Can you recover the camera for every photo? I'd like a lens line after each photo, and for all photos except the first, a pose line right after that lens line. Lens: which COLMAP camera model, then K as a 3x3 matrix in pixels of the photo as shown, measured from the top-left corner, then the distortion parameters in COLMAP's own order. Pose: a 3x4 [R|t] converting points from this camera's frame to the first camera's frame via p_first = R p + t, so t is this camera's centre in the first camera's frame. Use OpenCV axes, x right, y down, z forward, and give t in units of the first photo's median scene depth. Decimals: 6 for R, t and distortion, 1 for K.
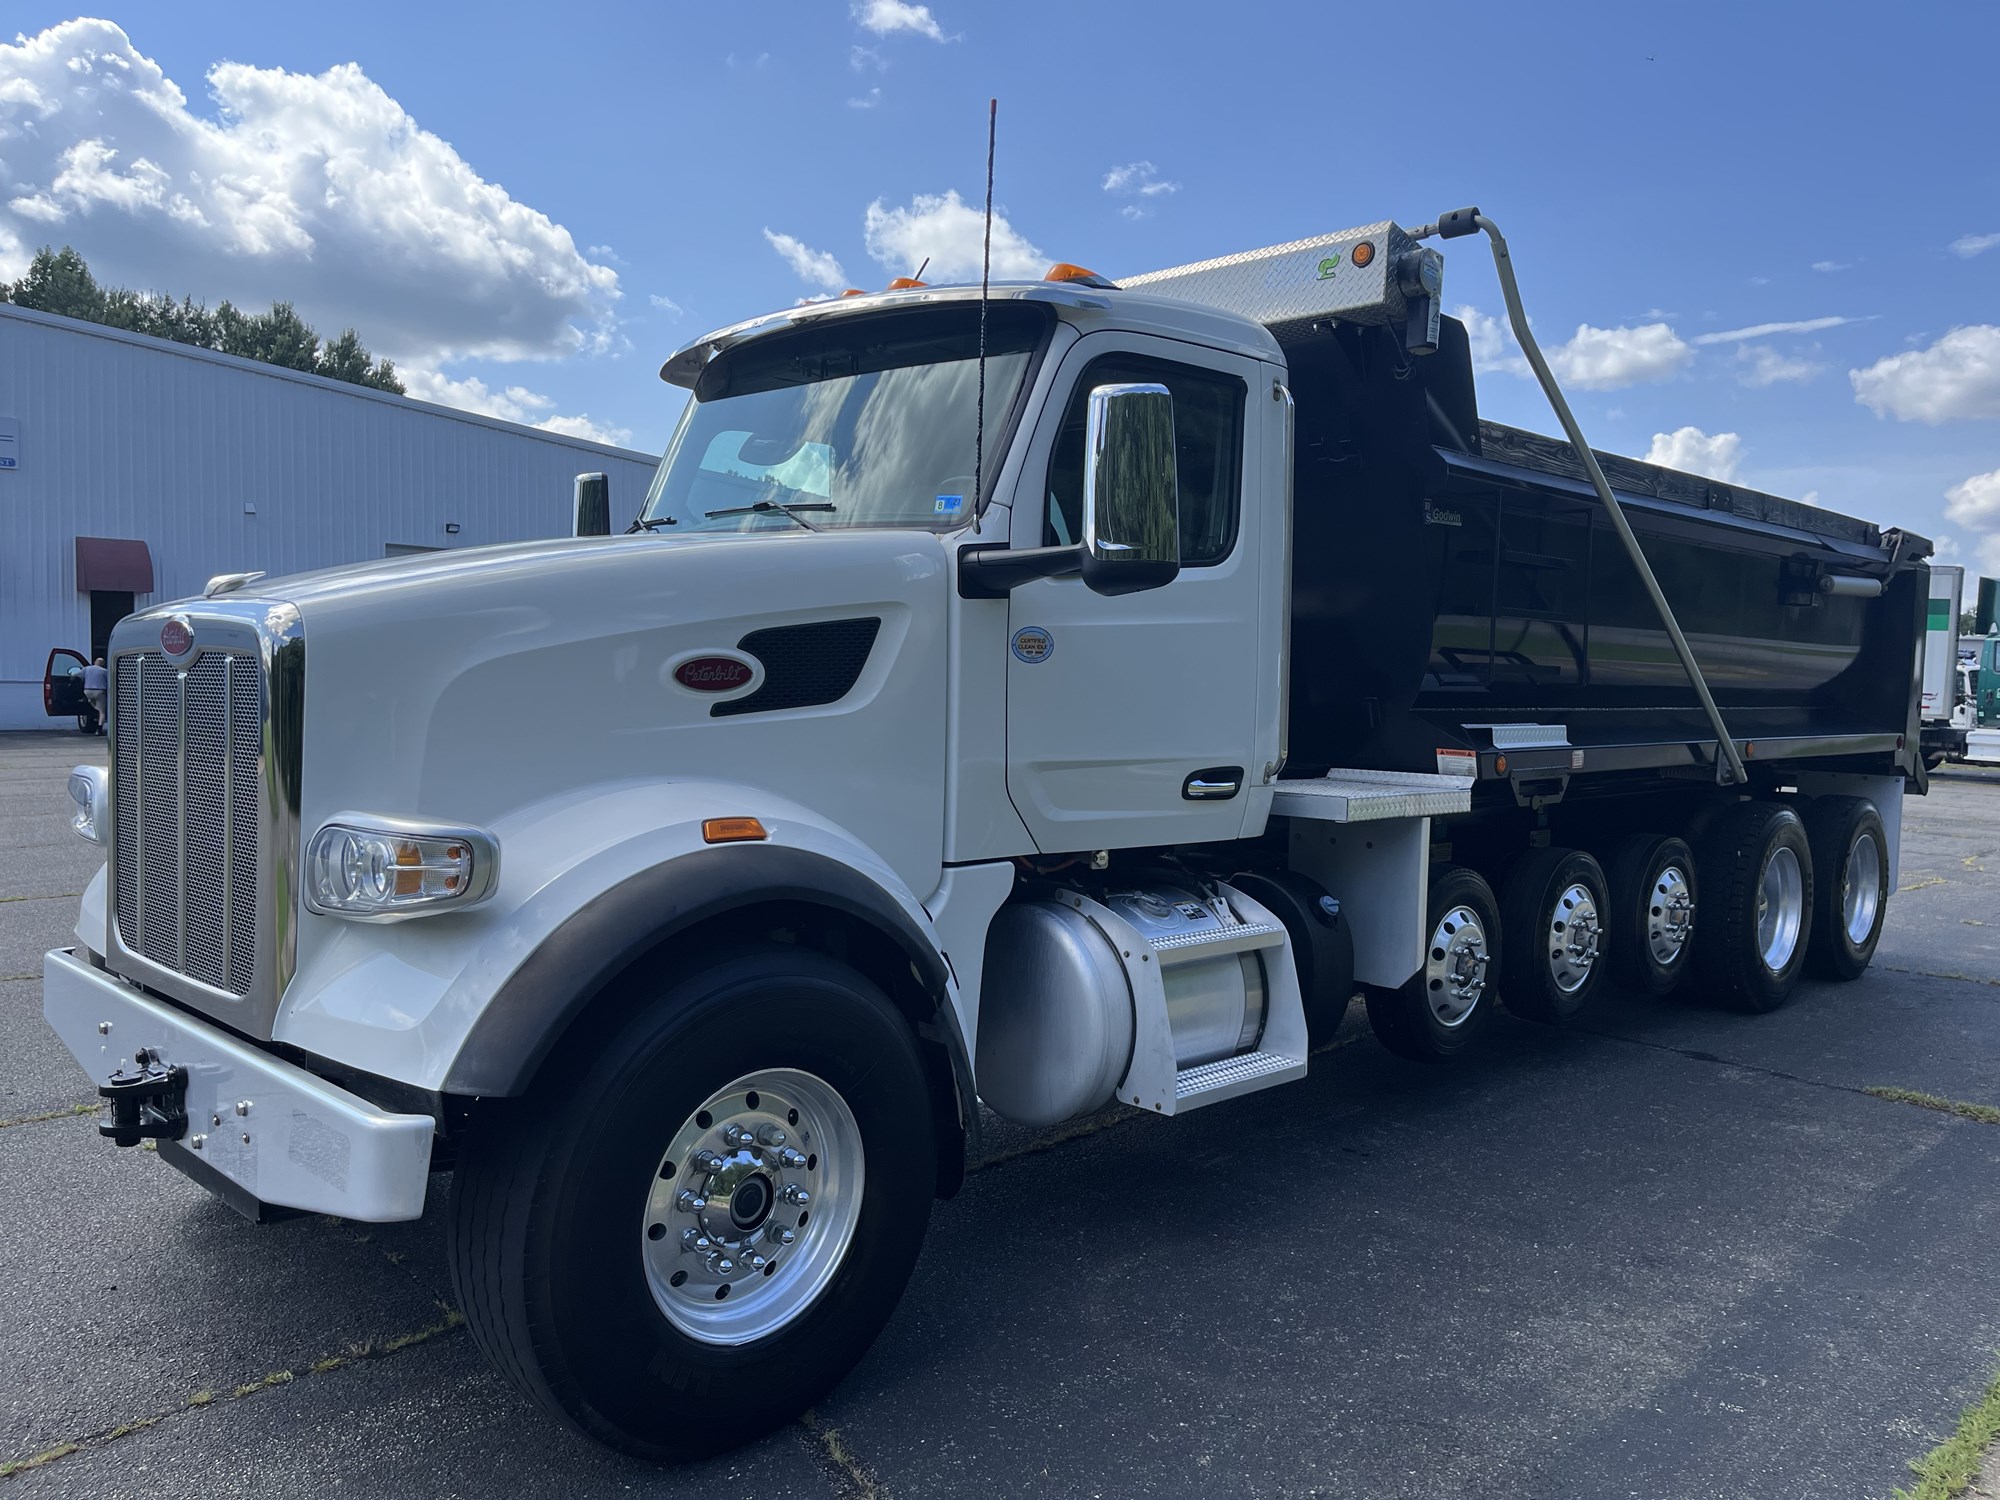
lens RADIAL K [[1565.5, 0, 1000.0], [0, 1565.5, 750.0], [0, 0, 1]] dist [0.013520, -0.003252]
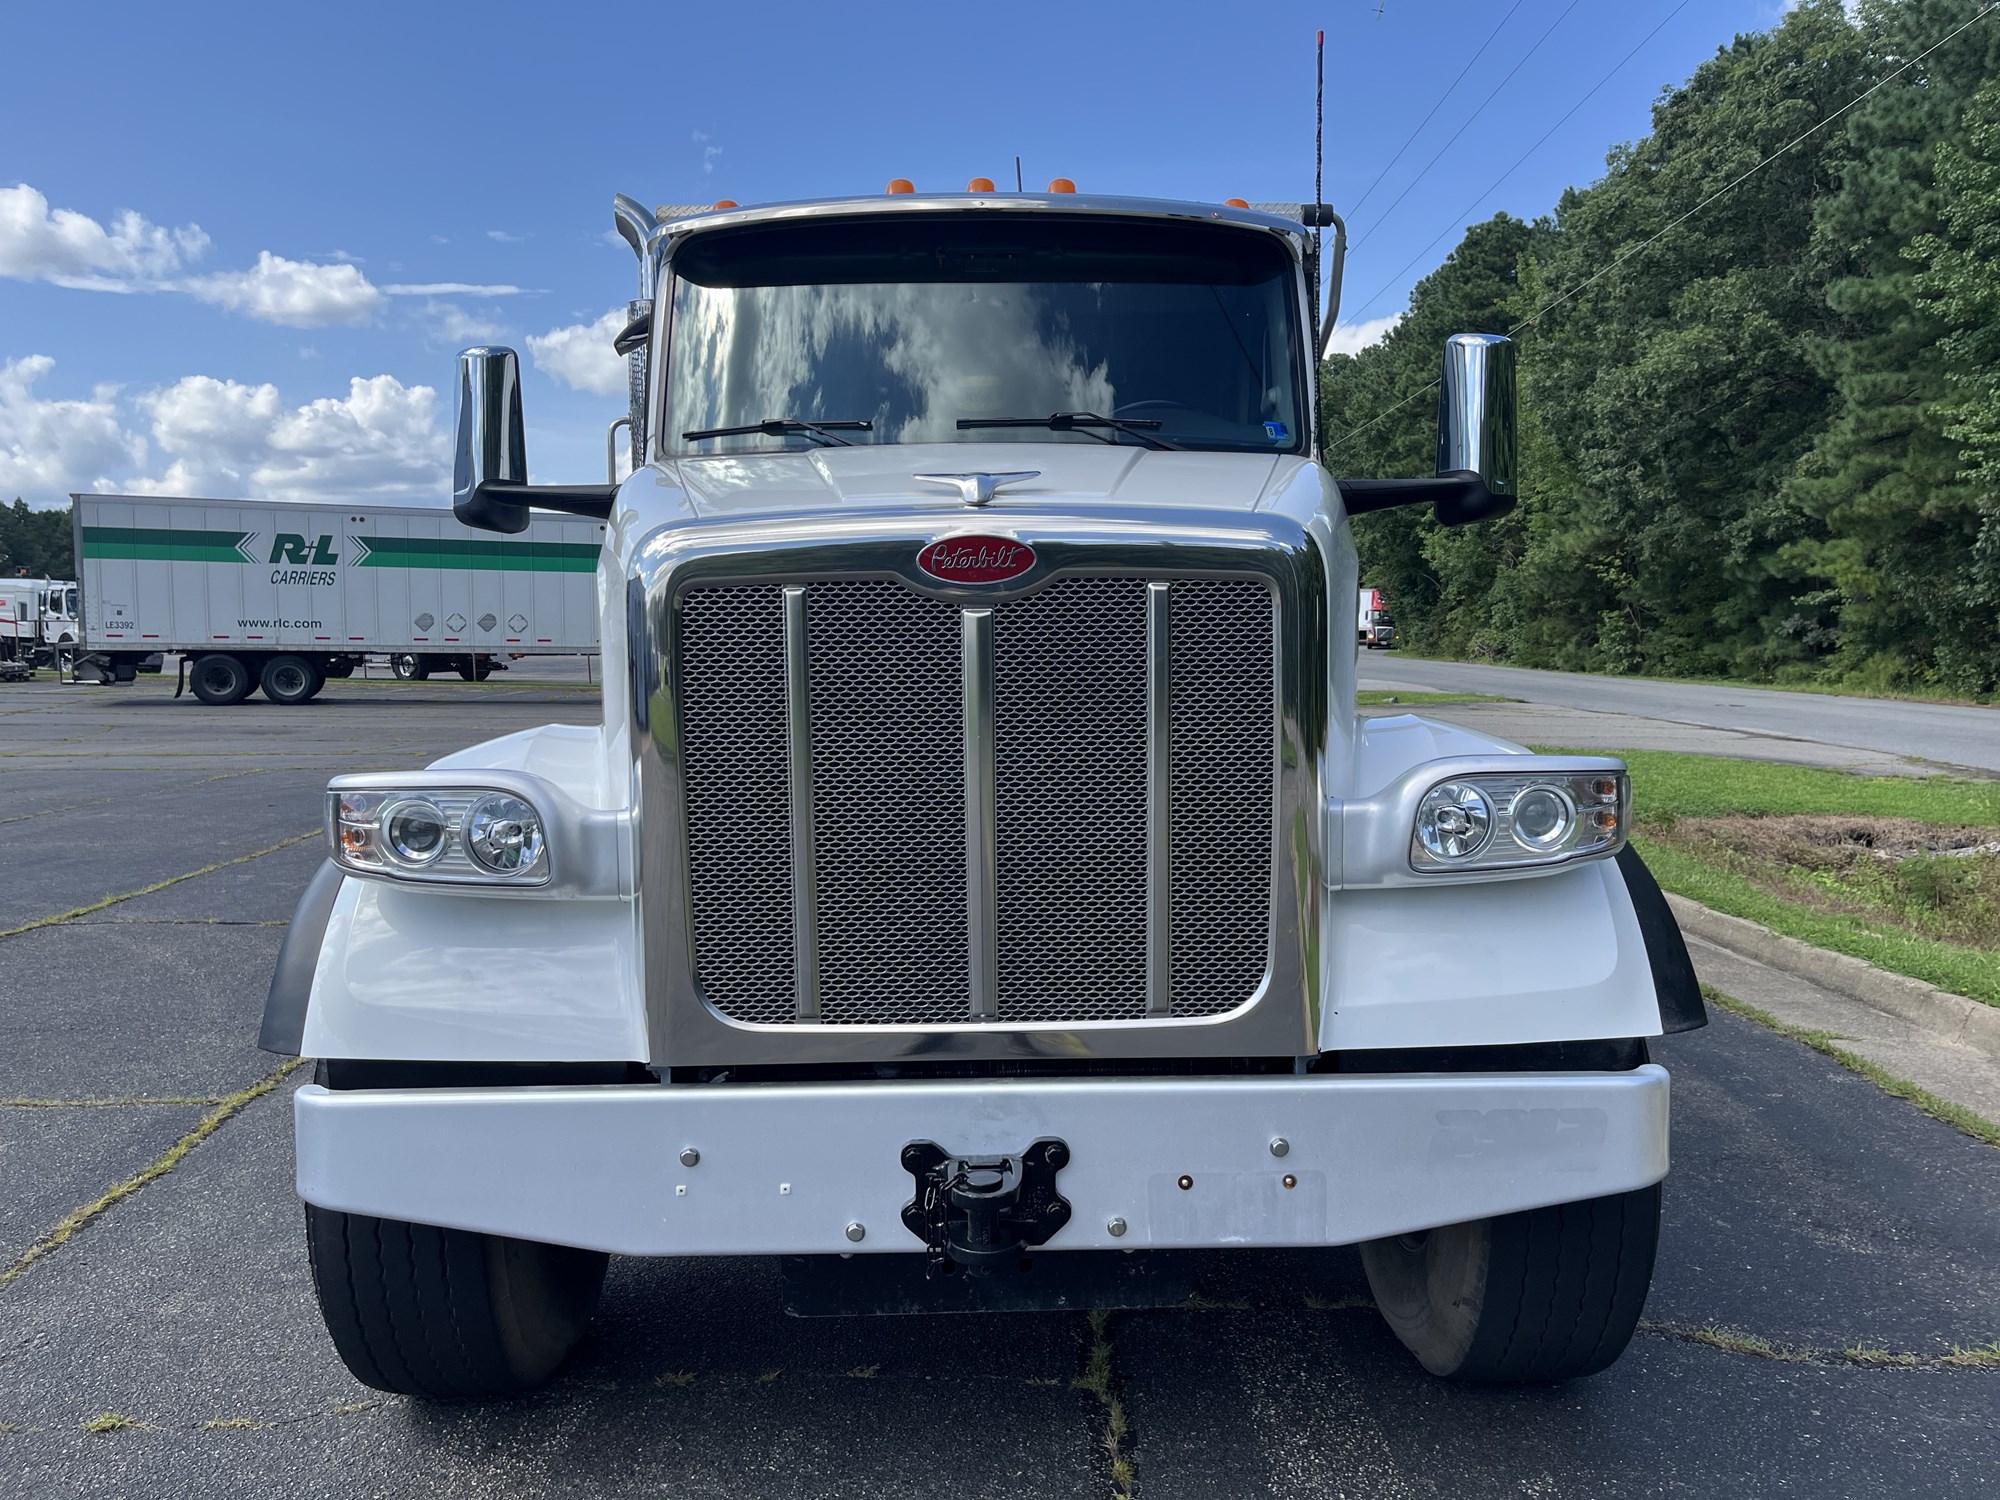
lens RADIAL K [[1517.8, 0, 1000.0], [0, 1517.8, 750.0], [0, 0, 1]] dist [-0.001971, 0.289622]
pose [[0.709526, -0.087723, 0.699198, -1.049481], [0.060832, 0.996142, 0.063248, -0.038551], [-0.702049, -0.002342, 0.712125, 0.483079]]
